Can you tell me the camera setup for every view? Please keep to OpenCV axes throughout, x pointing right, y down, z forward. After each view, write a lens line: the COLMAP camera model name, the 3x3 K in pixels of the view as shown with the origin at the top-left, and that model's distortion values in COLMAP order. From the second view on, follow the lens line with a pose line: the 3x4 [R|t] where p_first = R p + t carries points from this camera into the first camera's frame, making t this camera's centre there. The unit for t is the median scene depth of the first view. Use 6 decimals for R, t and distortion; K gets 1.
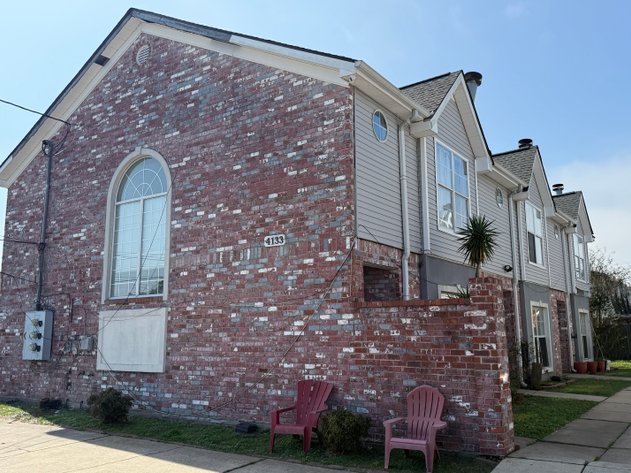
lens RADIAL K [[555.4, 0, 322.3], [0, 555.4, 237.8], [0, 0, 1]] dist [0.164370, -0.294528]
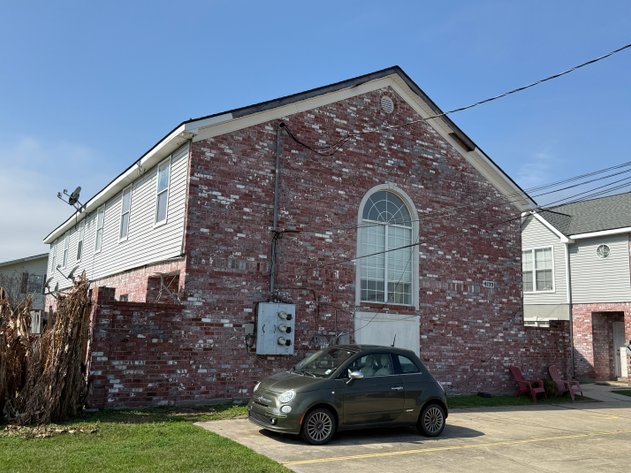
lens RADIAL K [[555.4, 0, 316.4], [0, 555.4, 239.0], [0, 0, 1]] dist [0.164370, -0.294528]
pose [[0.389867, 0.175035, 0.904083, -1.601431], [-0.194007, 0.975346, -0.105171, 0.131044], [-0.900203, -0.134396, 0.414214, 0.677370]]
